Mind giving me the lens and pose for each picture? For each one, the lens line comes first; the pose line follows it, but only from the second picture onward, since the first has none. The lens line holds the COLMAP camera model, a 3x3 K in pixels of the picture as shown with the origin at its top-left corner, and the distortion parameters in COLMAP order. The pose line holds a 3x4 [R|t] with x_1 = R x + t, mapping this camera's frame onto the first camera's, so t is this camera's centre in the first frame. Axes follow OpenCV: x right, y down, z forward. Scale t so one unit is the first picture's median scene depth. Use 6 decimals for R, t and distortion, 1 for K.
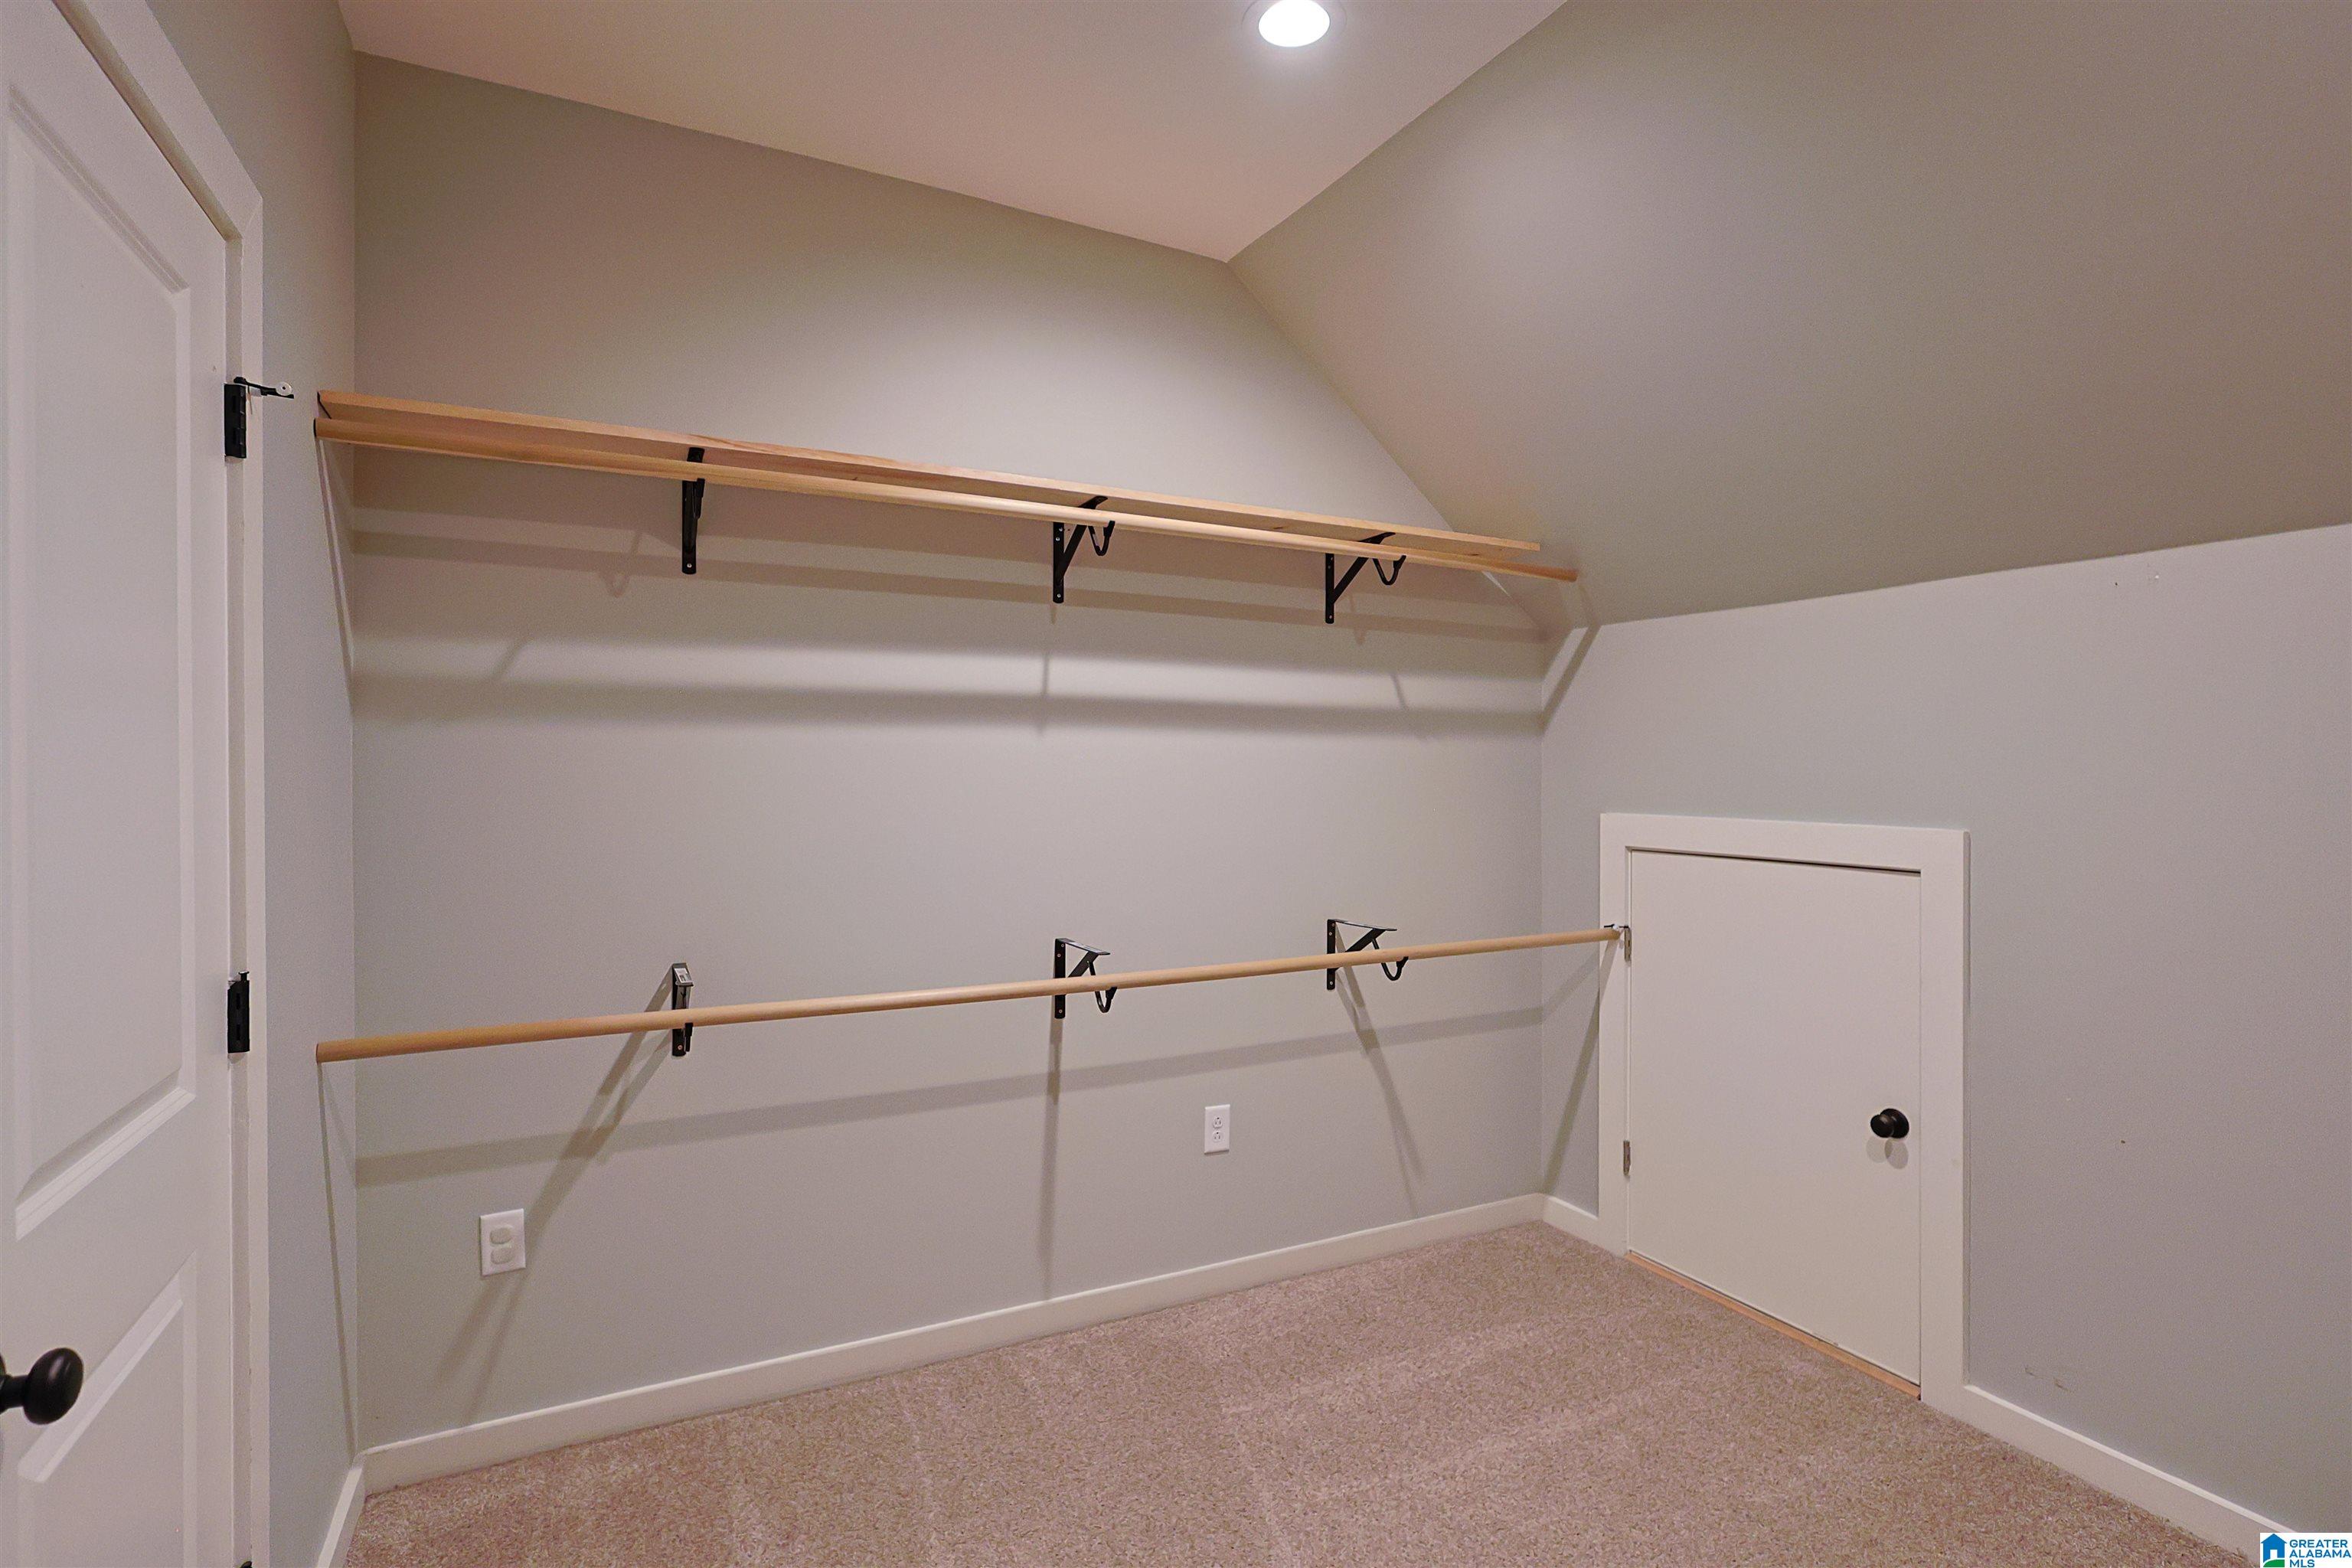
lens RADIAL K [[1150.4, 0, 1173.4], [0, 1150.4, 792.7], [0, 0, 1]] dist [-0.001094, -0.000410]
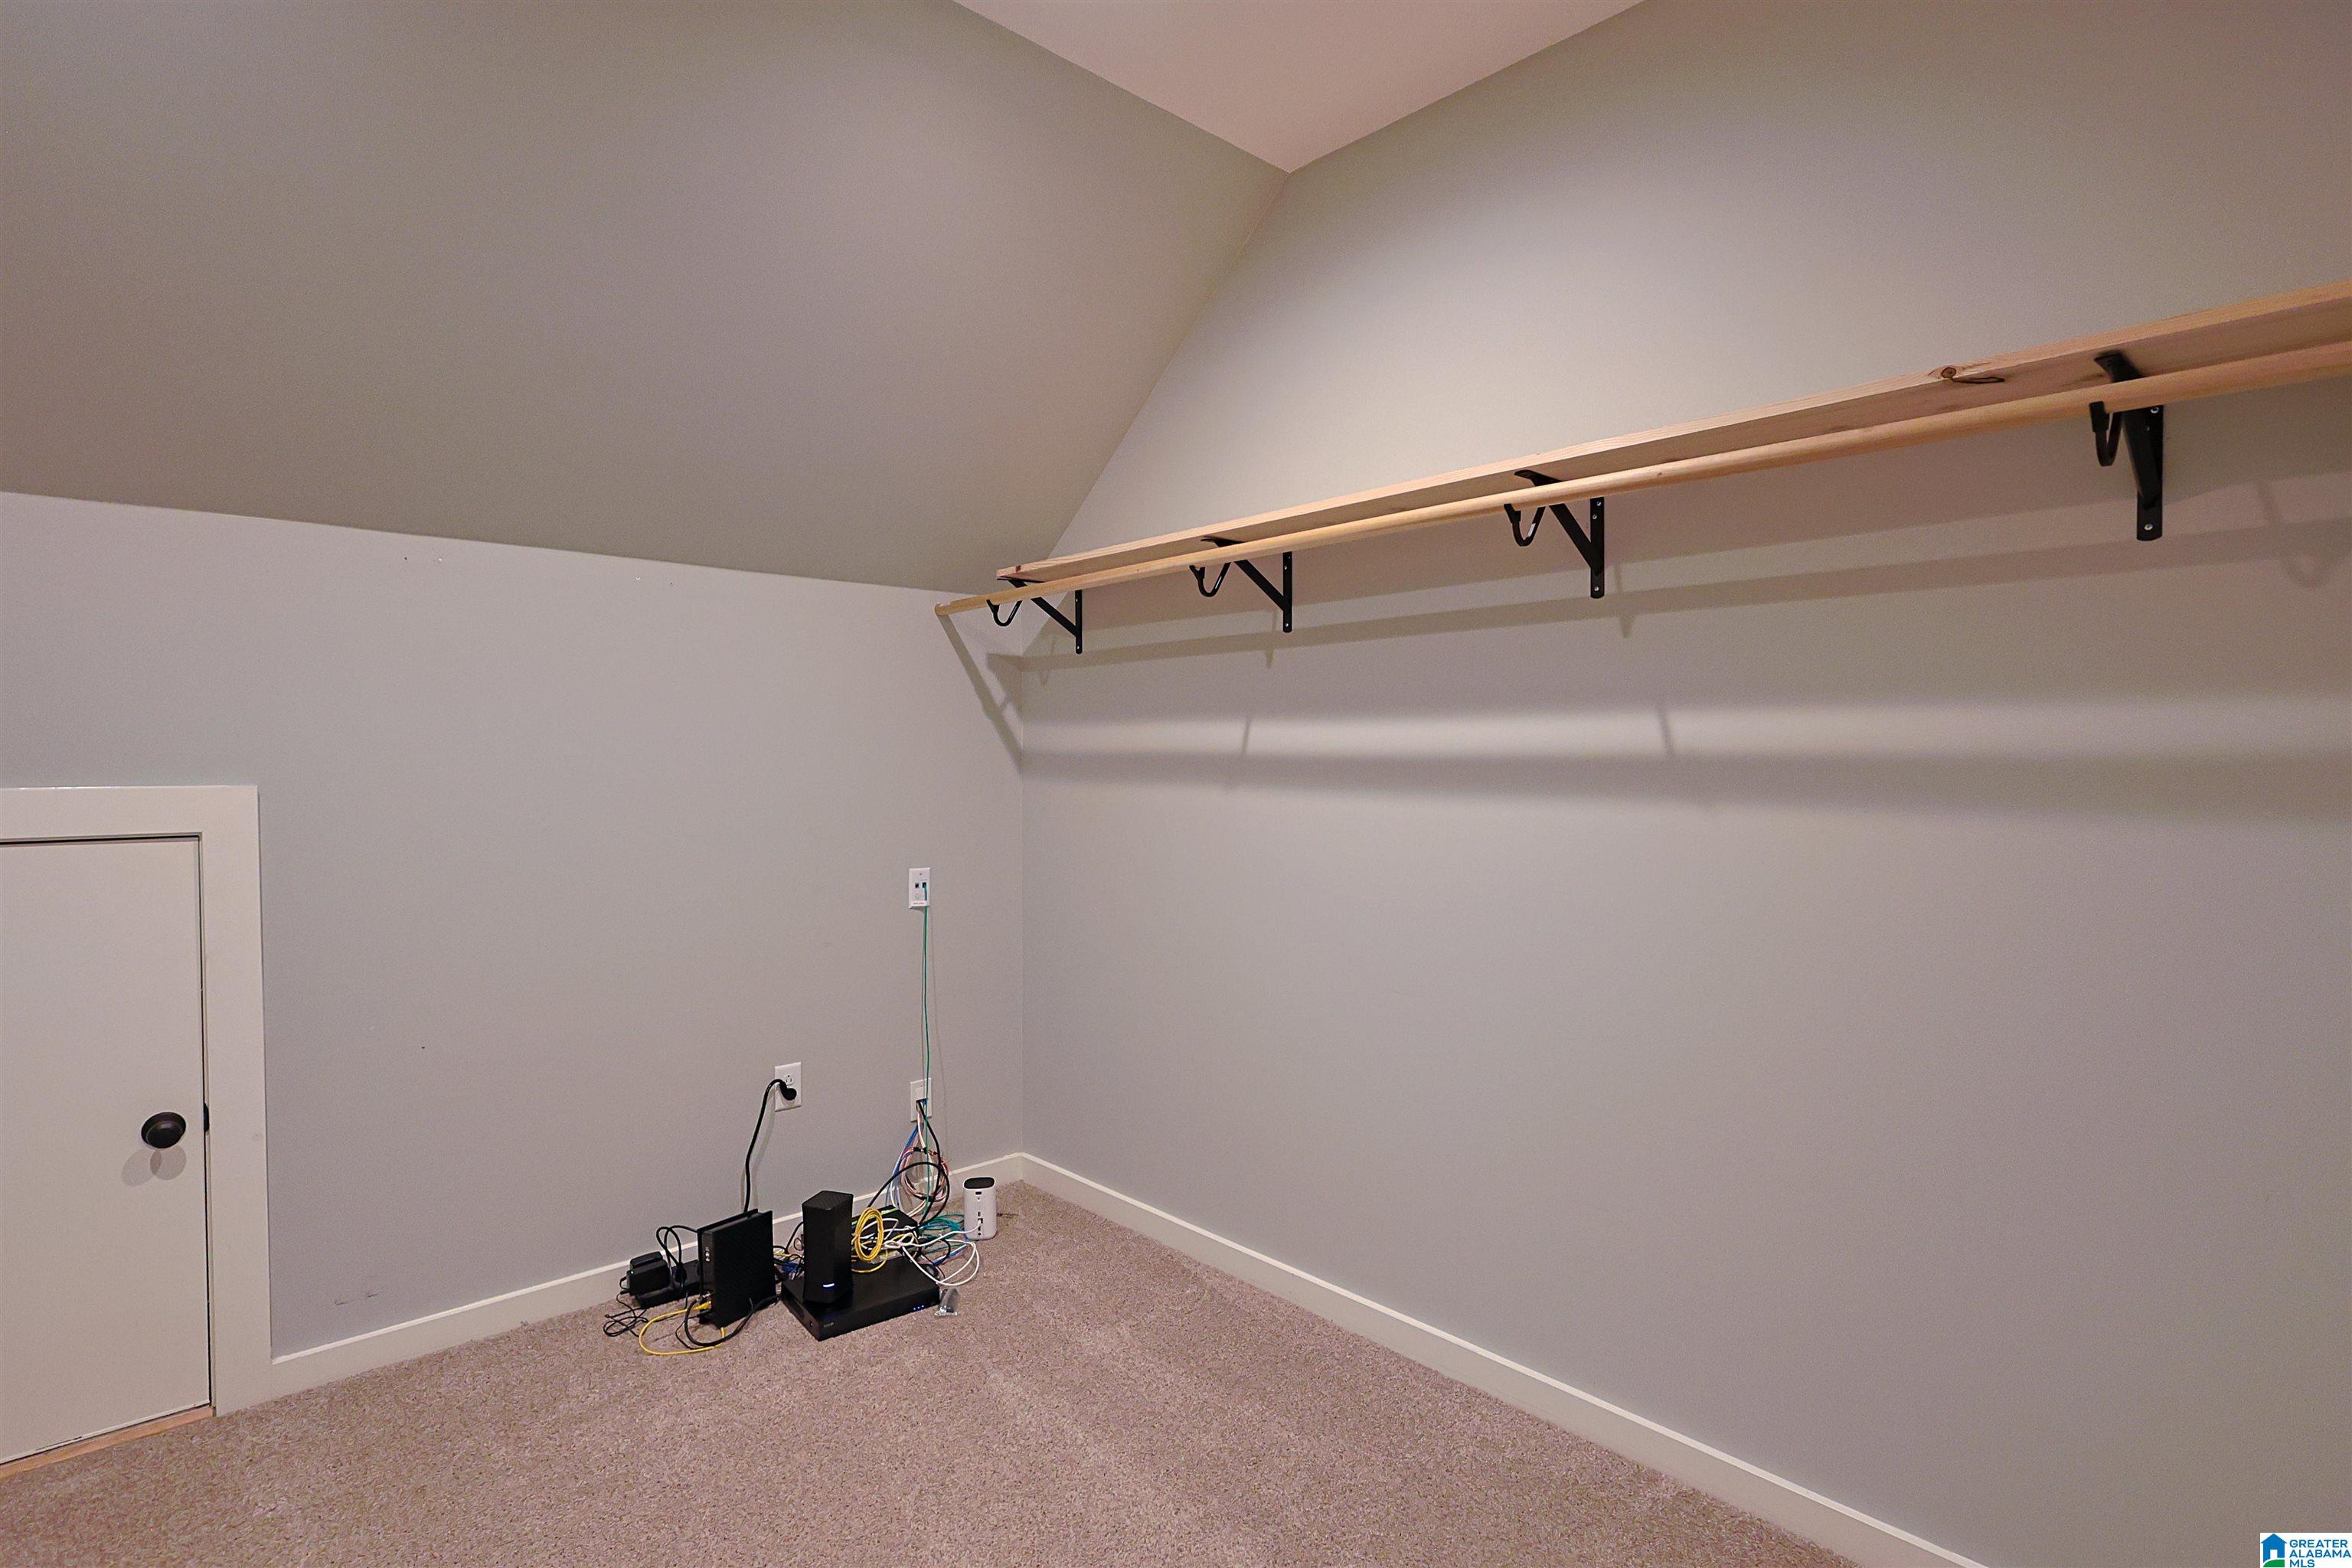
lens RADIAL K [[1145.2, 0, 1156.2], [0, 1145.2, 772.3], [0, 0, 1]] dist [-0.001942, -0.000042]
pose [[-0.277566, -0.019153, 0.960516, -0.418423], [0.007113, 0.999733, 0.021991, 0.003617], [-0.960680, 0.012936, -0.277356, 0.528003]]
